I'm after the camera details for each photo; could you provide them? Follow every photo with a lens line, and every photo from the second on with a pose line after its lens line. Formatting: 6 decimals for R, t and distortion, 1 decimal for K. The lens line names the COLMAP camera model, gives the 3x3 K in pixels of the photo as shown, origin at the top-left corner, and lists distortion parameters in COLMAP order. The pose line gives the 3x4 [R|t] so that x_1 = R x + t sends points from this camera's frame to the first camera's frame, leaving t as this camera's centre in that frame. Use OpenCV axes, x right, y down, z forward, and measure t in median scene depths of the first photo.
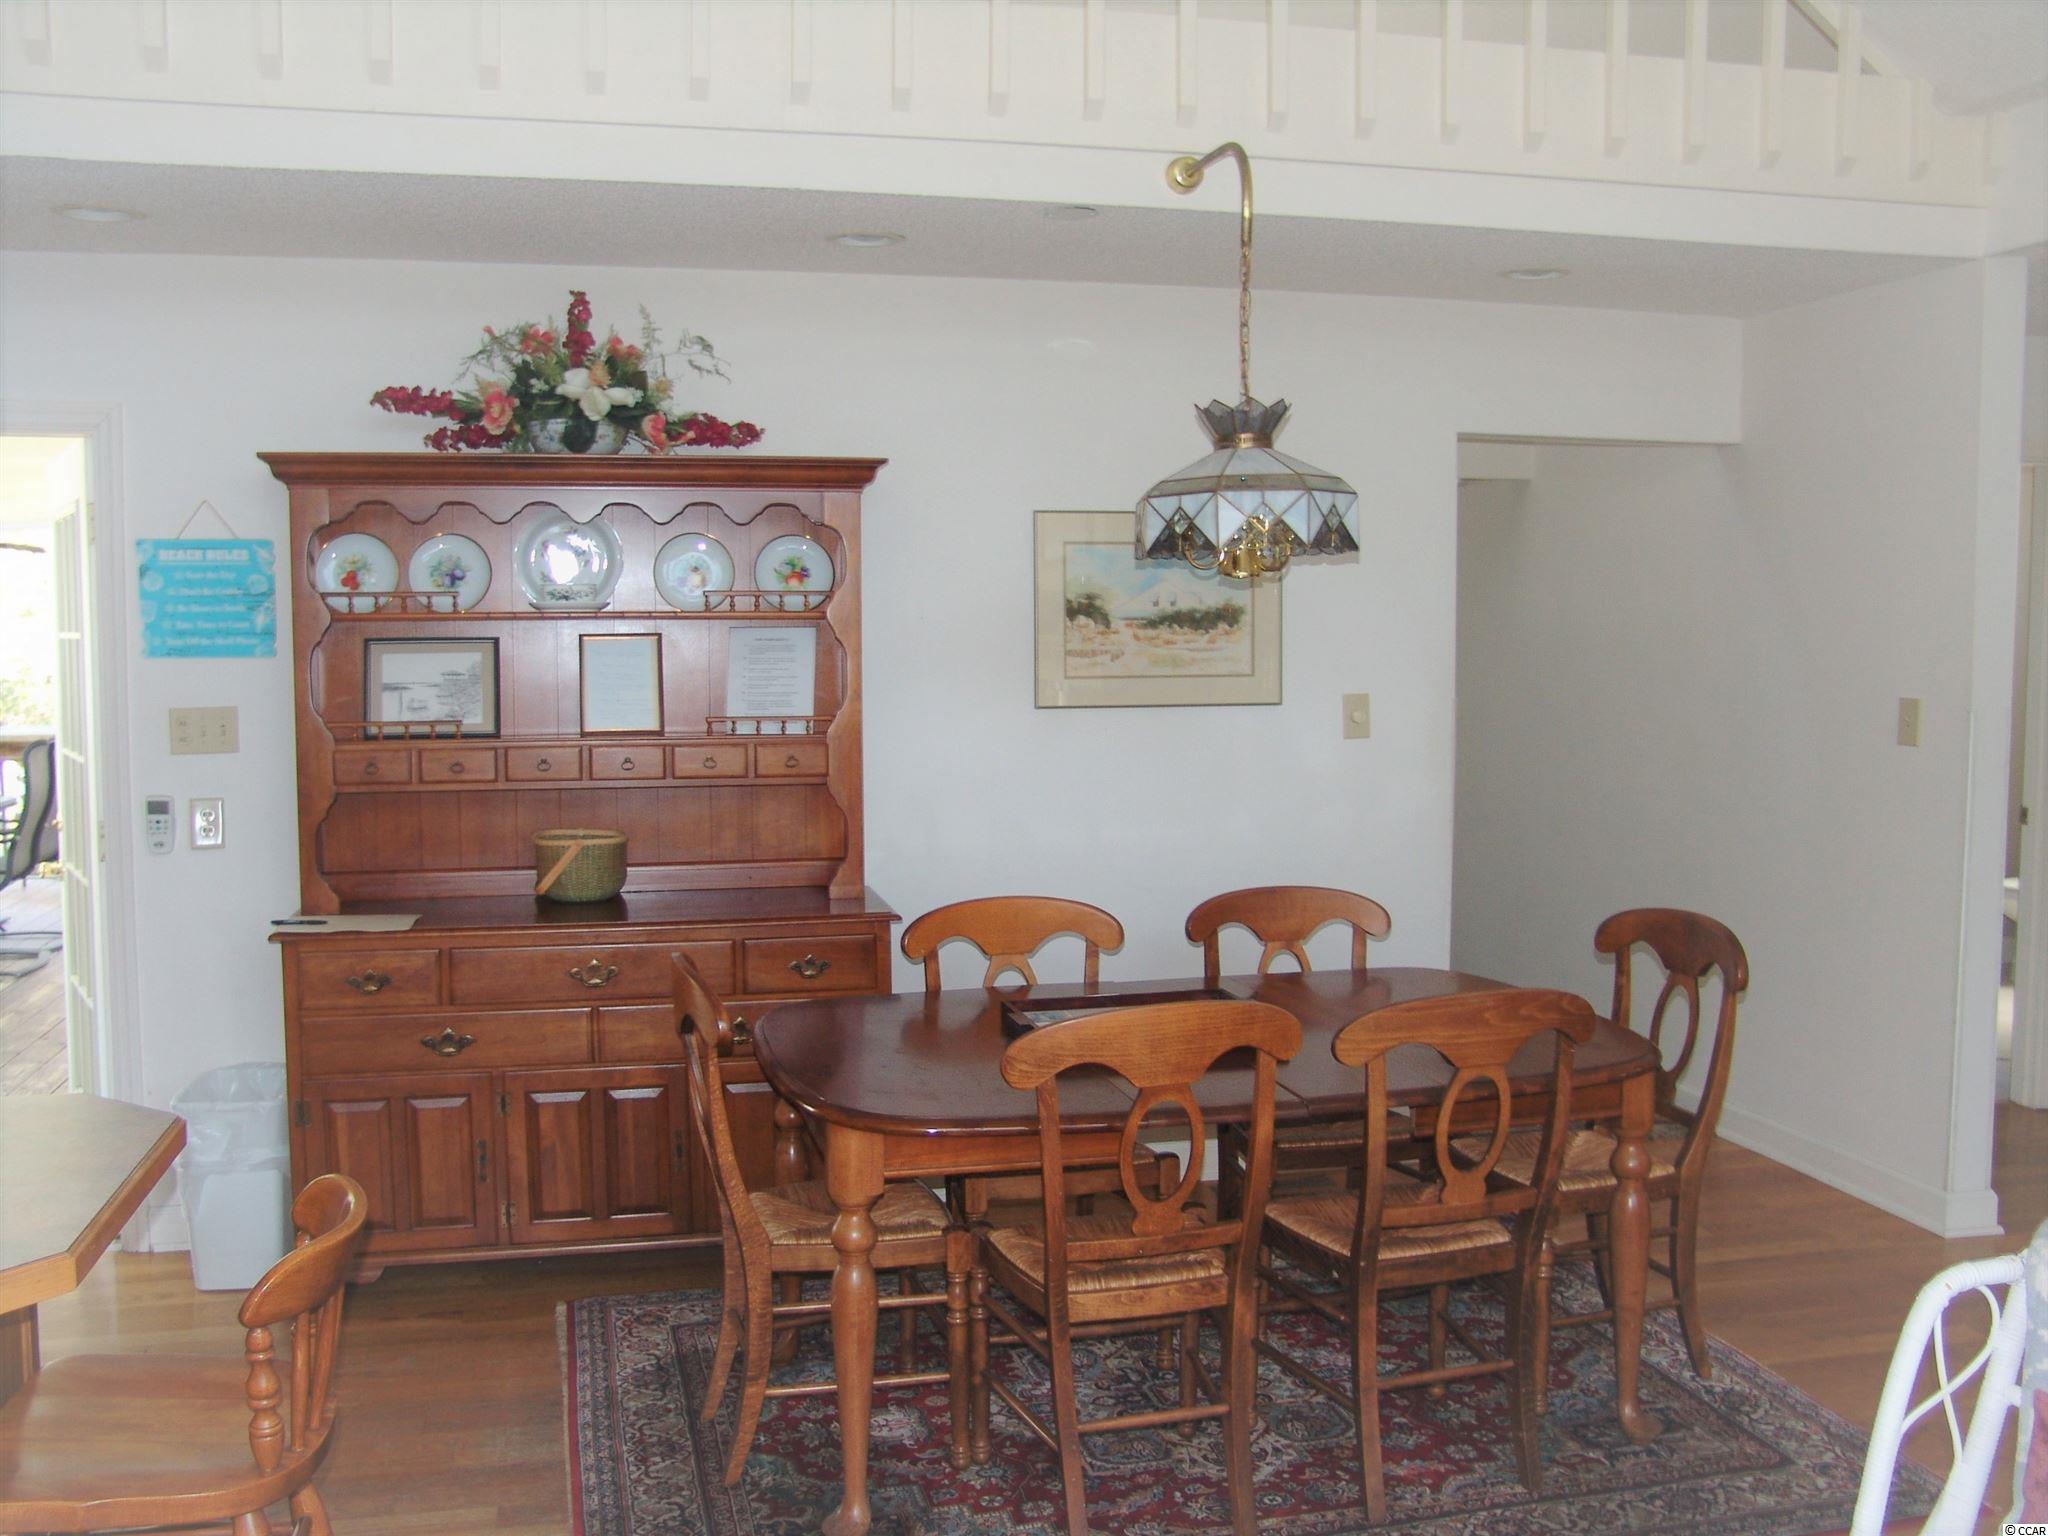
lens RADIAL K [[1857.2, 0, 1024.0], [0, 1857.2, 768.0], [0, 0, 1]] dist [-0.144707, 0.195895]
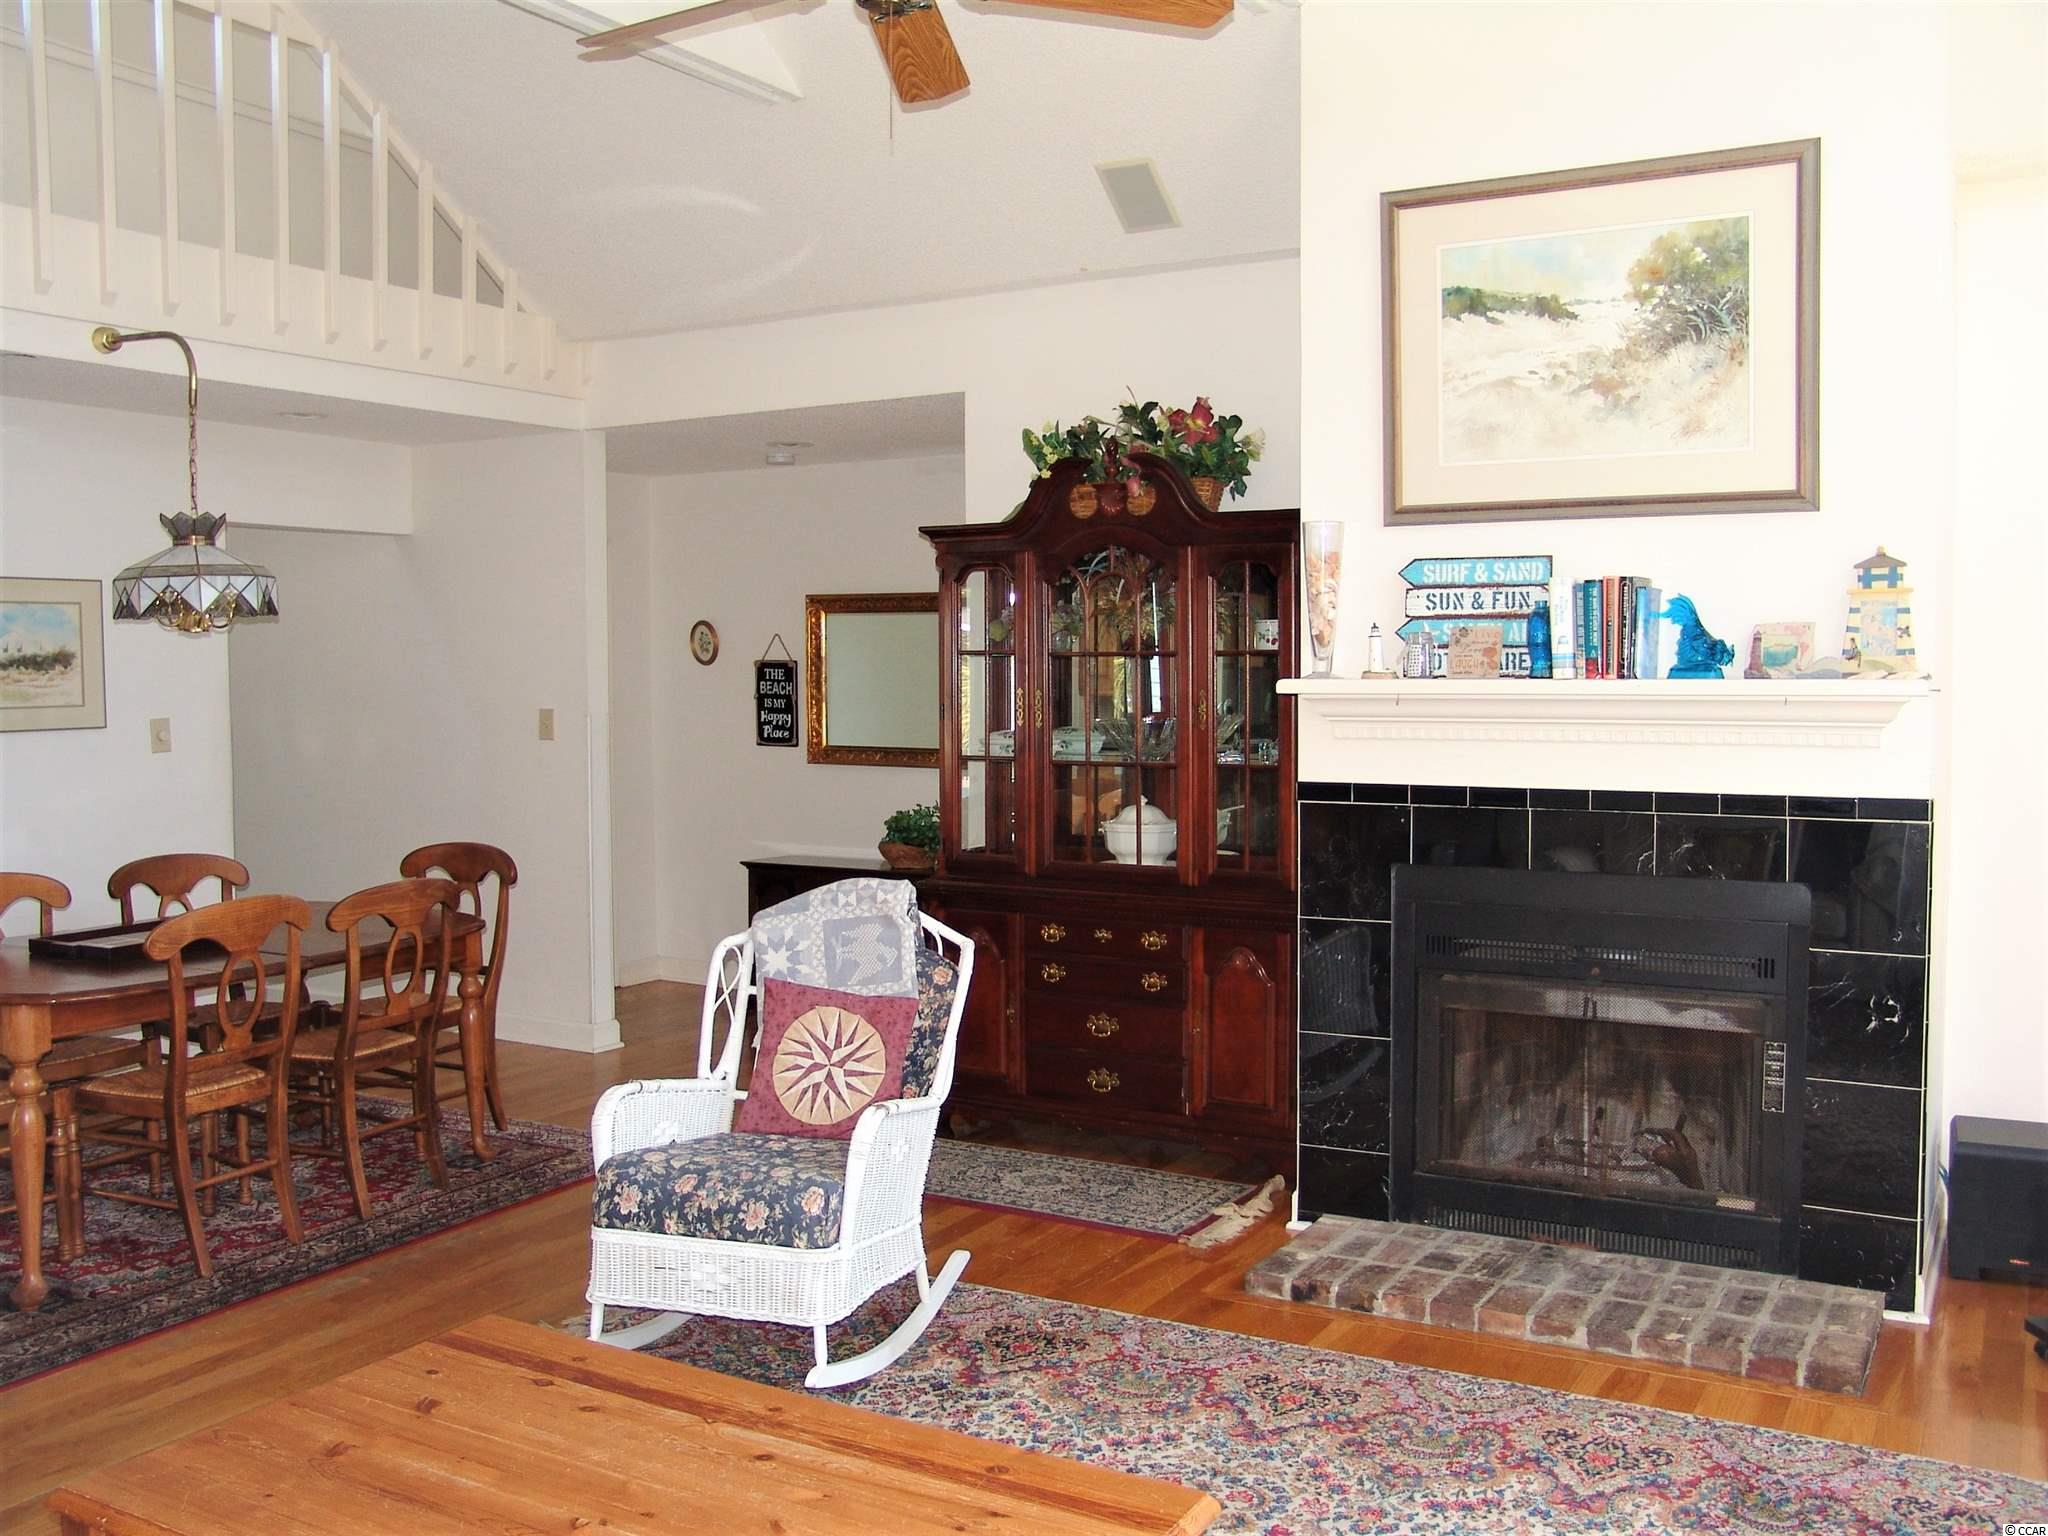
lens RADIAL K [[1864.4, 0, 1024.0], [0, 1864.4, 768.0], [0, 0, 1]] dist [-0.053448, 0.001276]
pose [[0.684514, -0.045107, 0.727603, -0.507512], [0.062674, 0.998030, 0.002910, 0.042854], [-0.726301, 0.043610, 0.685992, -0.489563]]
